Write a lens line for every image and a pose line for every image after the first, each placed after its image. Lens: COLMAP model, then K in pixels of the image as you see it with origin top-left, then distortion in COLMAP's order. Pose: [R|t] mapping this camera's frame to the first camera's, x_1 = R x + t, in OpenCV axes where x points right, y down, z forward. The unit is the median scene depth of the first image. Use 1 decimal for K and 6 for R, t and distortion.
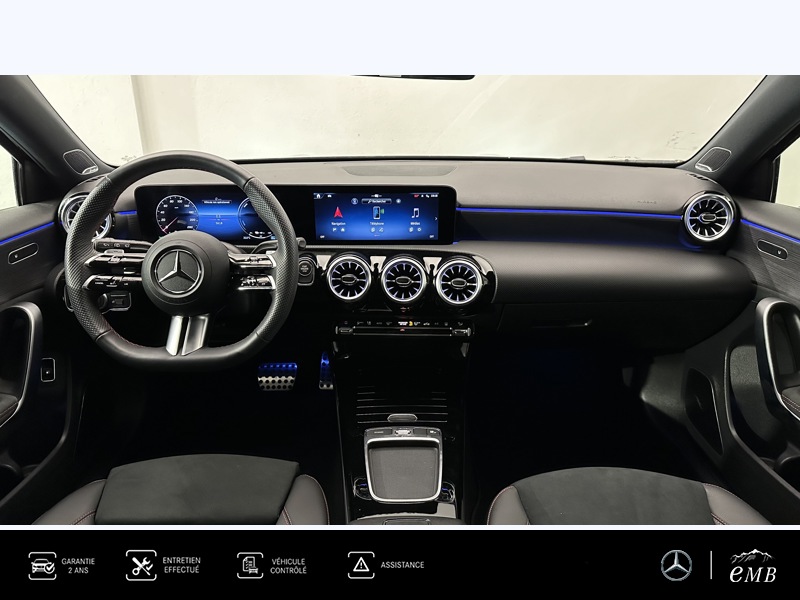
lens RADIAL K [[563.3, 0, 408.7], [0, 563.3, 309.6], [0, 0, 1]] dist [0.065228, -0.084459]
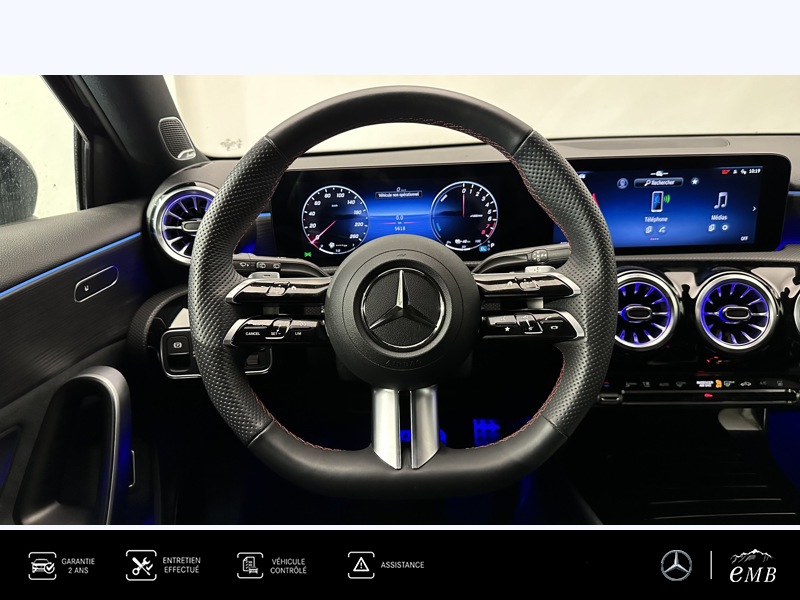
lens RADIAL K [[563.3, 0, 399.6], [0, 563.3, 305.6], [0, 0, 1]] dist [0.065228, -0.084459]
pose [[0.999328, -0.025858, -0.025961, -0.328372], [0.024362, 0.998113, -0.056365, -0.033367], [0.027370, 0.055695, 0.998073, 0.396587]]
